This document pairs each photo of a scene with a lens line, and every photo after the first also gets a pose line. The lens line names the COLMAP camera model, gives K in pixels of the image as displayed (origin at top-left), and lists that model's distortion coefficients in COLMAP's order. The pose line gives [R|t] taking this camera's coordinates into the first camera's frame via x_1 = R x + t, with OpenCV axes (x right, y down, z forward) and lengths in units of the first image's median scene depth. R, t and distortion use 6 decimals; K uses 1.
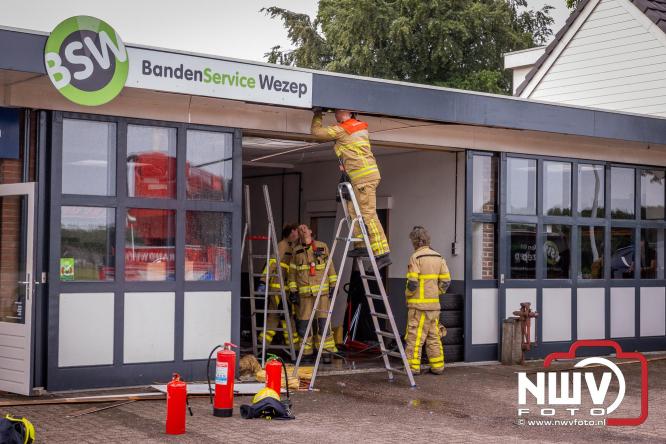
lens RADIAL K [[1221.9, 0, 315.0], [0, 1221.9, 221.9], [0, 0, 1]] dist [0.070915, 0.112768]
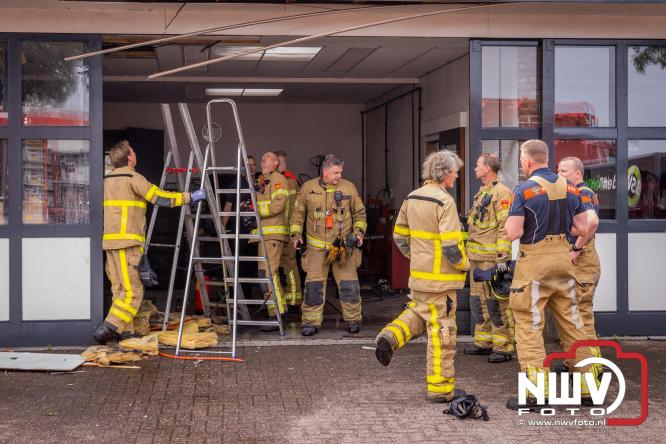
lens RADIAL K [[1221.9, 0, 315.0], [0, 1221.9, 221.9], [0, 0, 1]] dist [0.070915, 0.112768]
pose [[0.841257, -0.000771, -0.540635, 0.491865], [0.028091, 0.998711, 0.042285, 0.016117], [0.539906, -0.050760, 0.840194, 0.394977]]
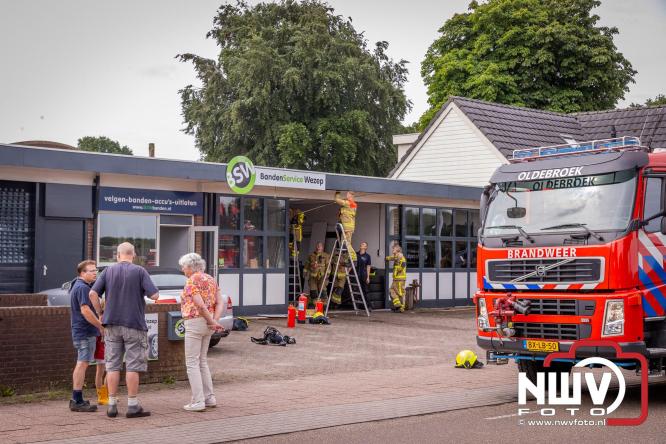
lens RADIAL K [[1009.3, 0, 333.0], [0, 1009.3, 222.0], [0, 0, 1]] dist [0.042192, 0.079059]
pose [[0.992704, 0.002456, 0.120549, -0.198290], [-0.002077, 0.999993, -0.003264, -0.028056], [-0.120556, 0.002990, 0.992702, -0.774231]]
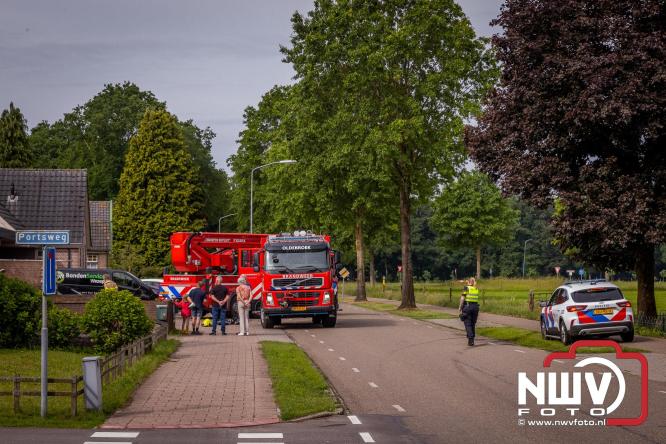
lens RADIAL K [[1009.3, 0, 333.0], [0, 1009.3, 222.0], [0, 0, 1]] dist [0.042192, 0.079059]
pose [[0.576138, 0.033360, 0.816671, -1.663081], [-0.016071, 0.999436, -0.029488, -0.060517], [-0.817194, 0.003865, 0.576349, -1.336624]]
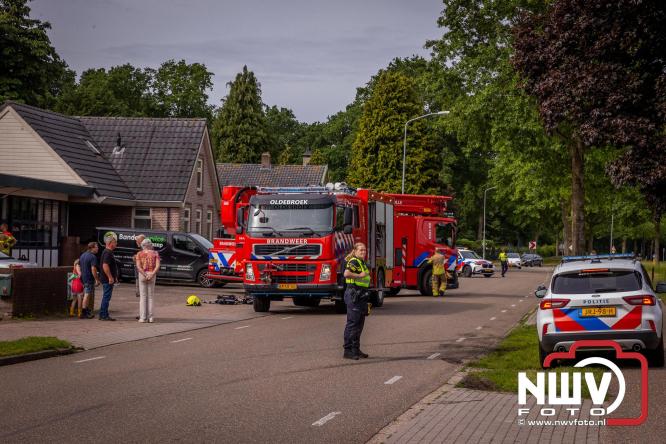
lens RADIAL K [[1074.4, 0, 333.0], [0, 1074.4, 222.0], [0, 0, 1]] dist [-0.018878, -0.019476]
pose [[0.742557, 0.025710, 0.669289, -1.000270], [-0.039627, 0.999199, 0.005582, -0.049125], [-0.668609, -0.030667, 0.742981, -1.306702]]
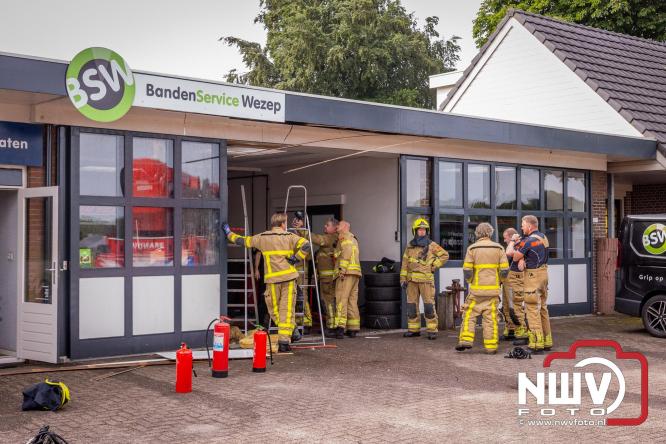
lens RADIAL K [[1009.3, 0, 333.0], [0, 1009.3, 222.0], [0, 0, 1]] dist [0.042192, 0.079059]
pose [[0.997742, -0.012608, 0.065964, -0.021164], [0.012112, 0.999895, 0.007912, -0.001383], [-0.066057, -0.007096, 0.997791, -0.005678]]
